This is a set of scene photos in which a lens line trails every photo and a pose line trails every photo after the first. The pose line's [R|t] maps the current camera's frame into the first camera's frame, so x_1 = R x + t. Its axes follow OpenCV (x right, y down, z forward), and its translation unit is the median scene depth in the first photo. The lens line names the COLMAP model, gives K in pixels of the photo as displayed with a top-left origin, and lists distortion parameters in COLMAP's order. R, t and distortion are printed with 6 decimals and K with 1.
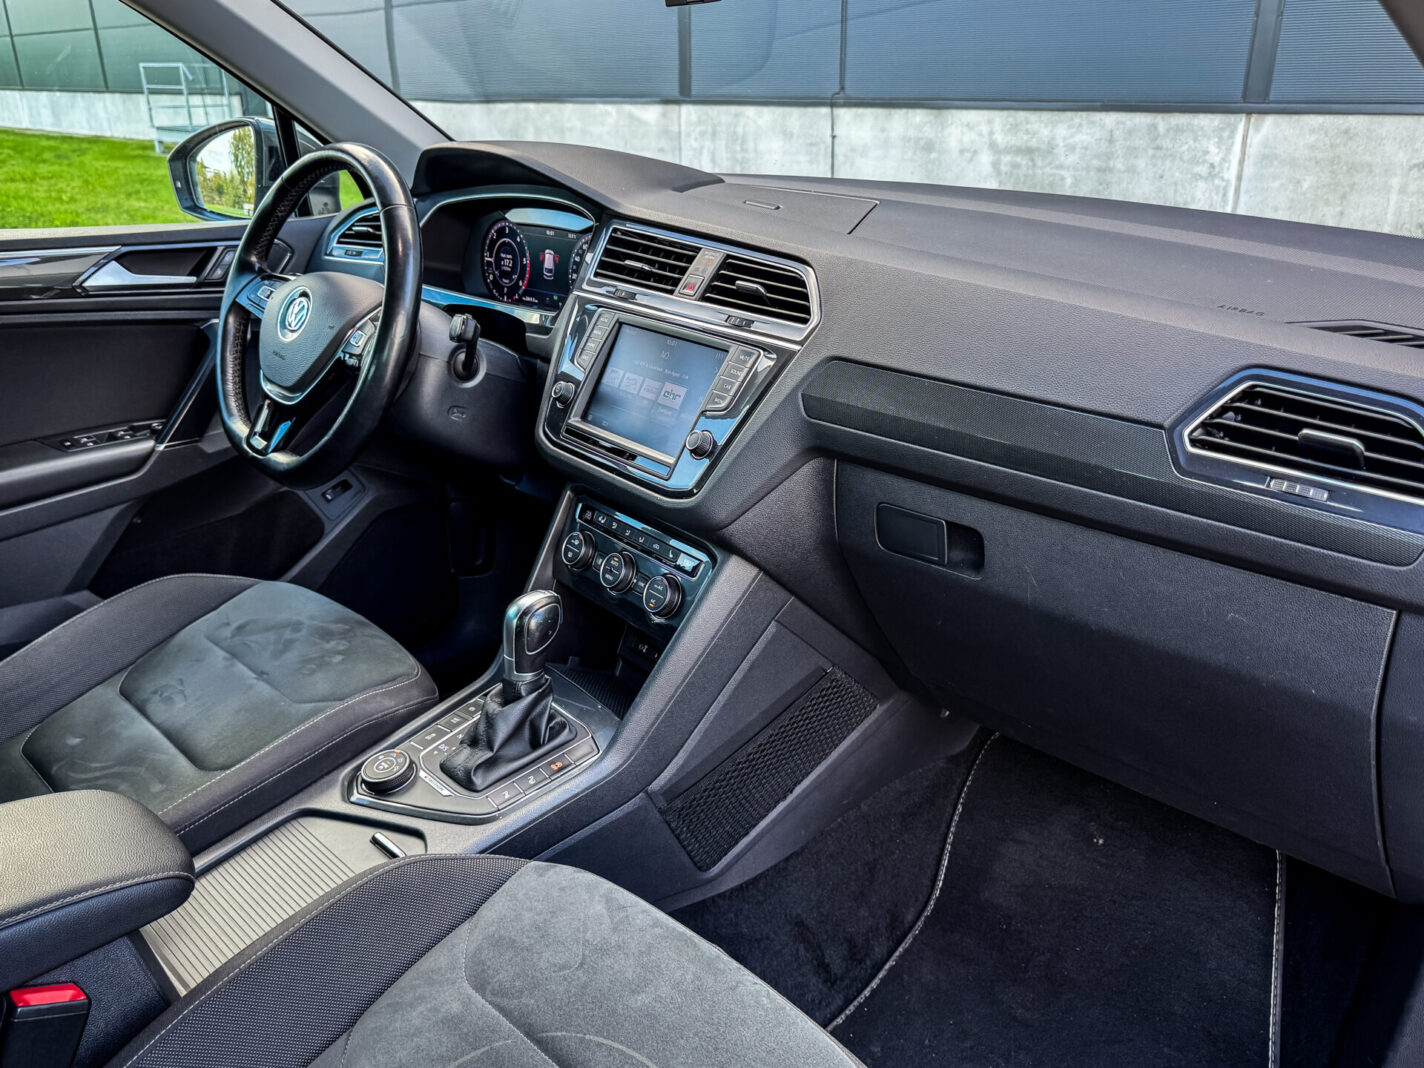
lens RADIAL K [[1164.6, 0, 712.0], [0, 1164.6, 534.0], [0, 0, 1]] dist [0.010558, -0.000844]
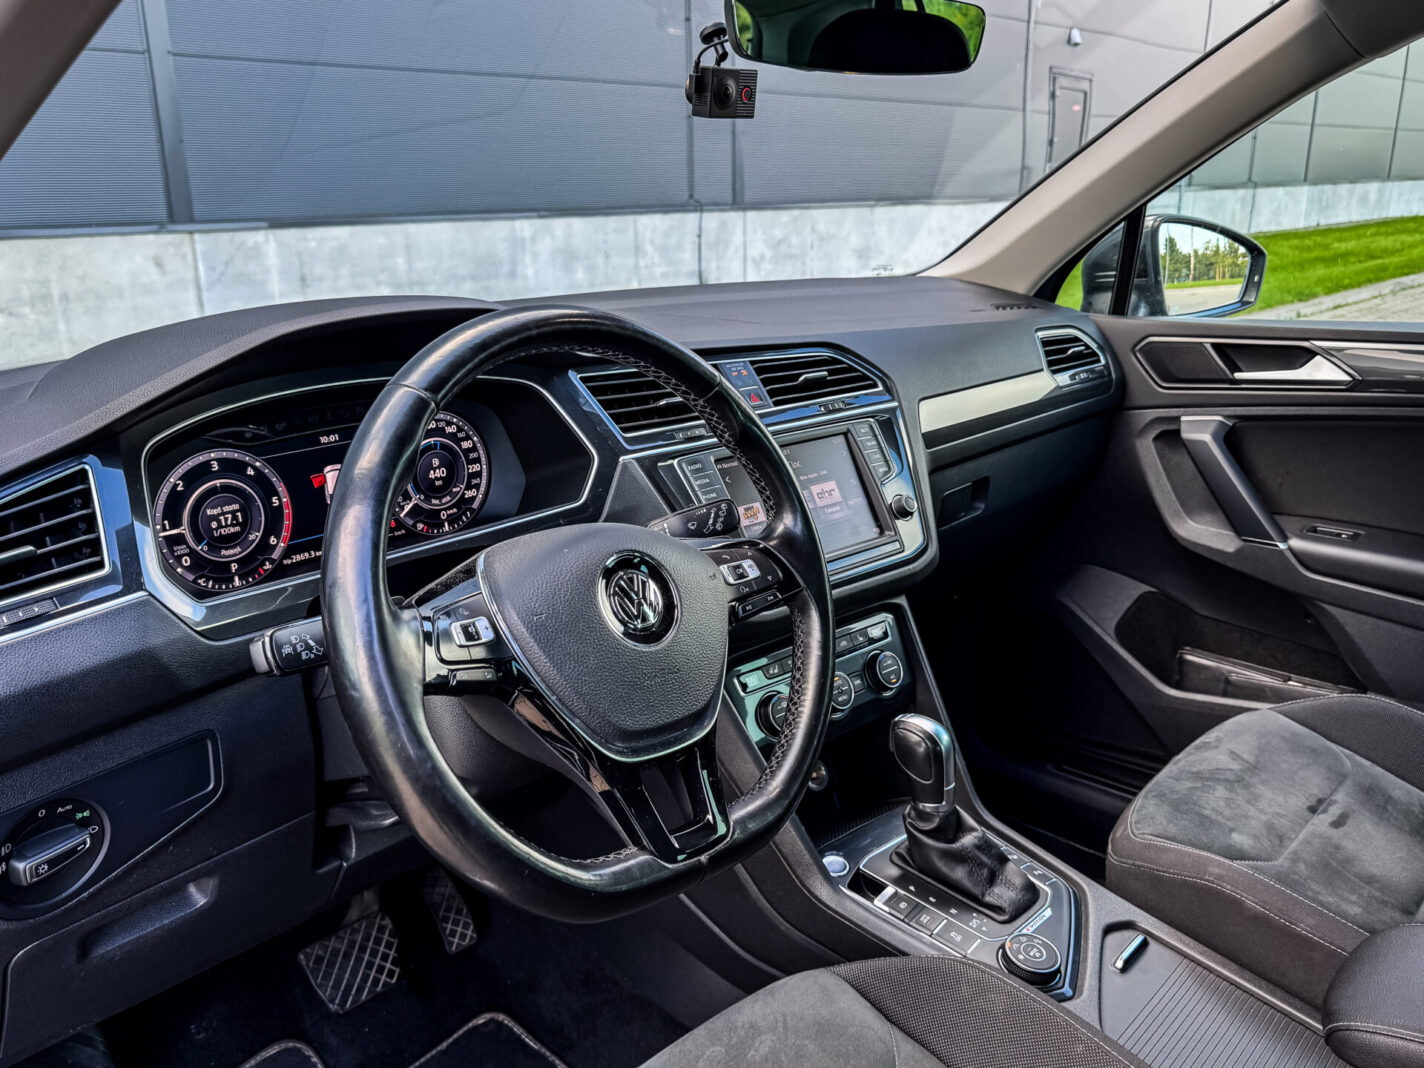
lens RADIAL K [[1164.6, 0, 712.0], [0, 1164.6, 534.0], [0, 0, 1]] dist [0.010558, -0.000844]
pose [[-0.048056, -0.278811, 0.959143, -0.887005], [0.382420, 0.881950, 0.275533, -0.355574], [-0.922738, 0.380037, 0.064240, 0.911588]]
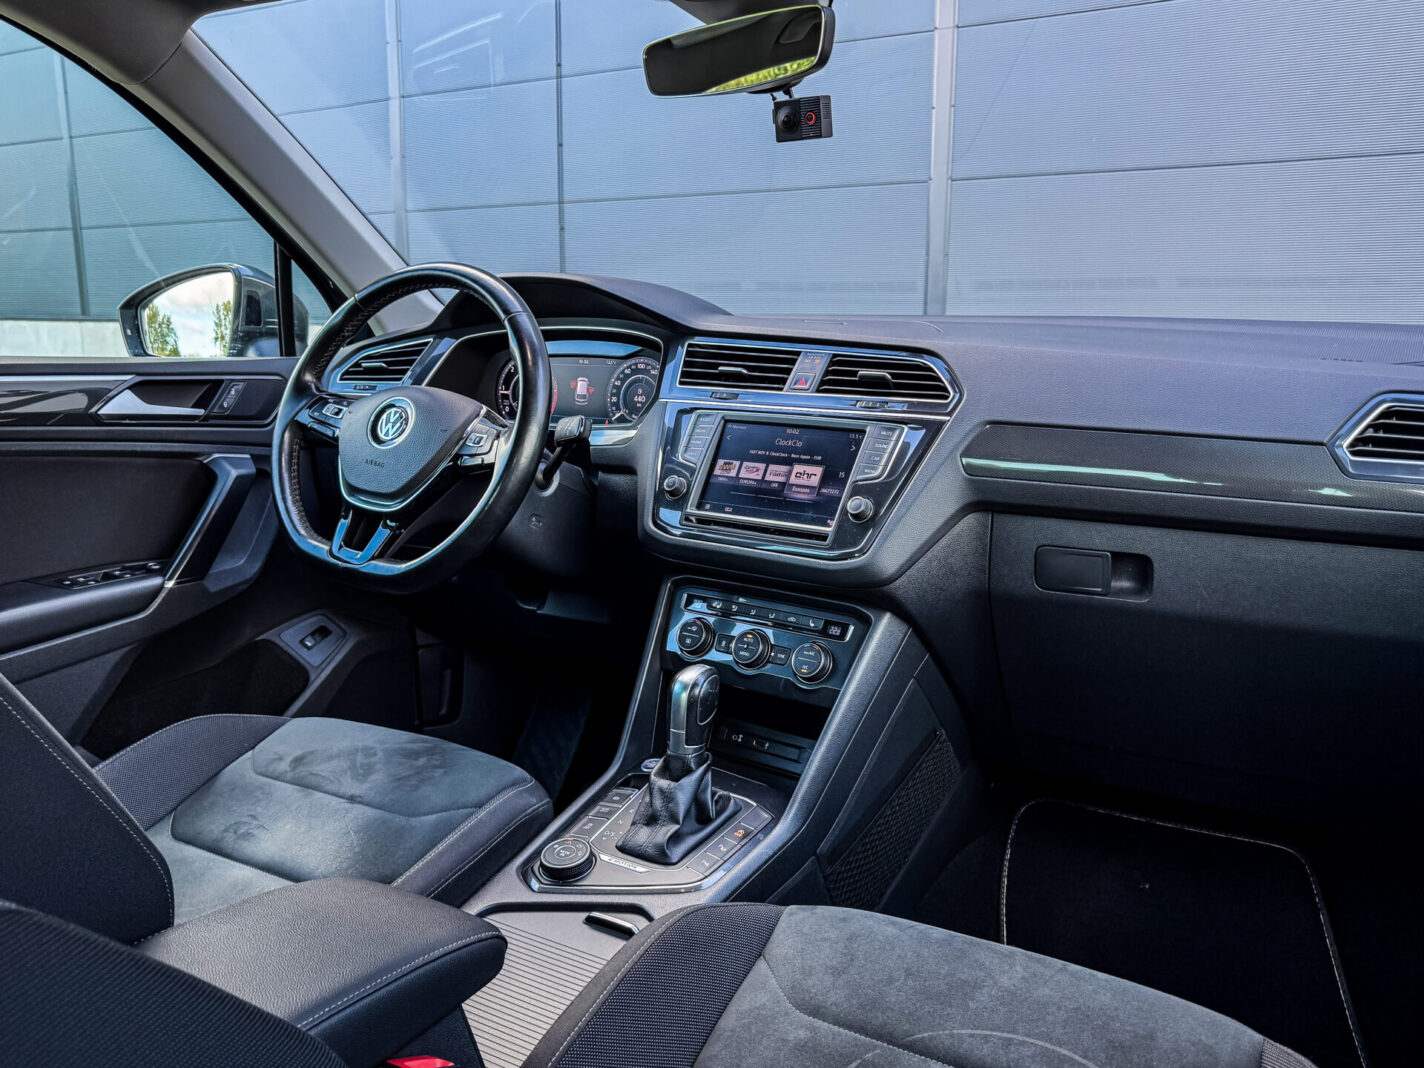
lens RADIAL K [[1164.6, 0, 712.0], [0, 1164.6, 534.0], [0, 0, 1]] dist [0.010558, -0.000844]
pose [[0.965377, -0.035953, 0.258369, -0.352293], [0.083277, 0.981105, -0.174635, 0.102811], [-0.247209, 0.190105, 0.950131, -0.001573]]
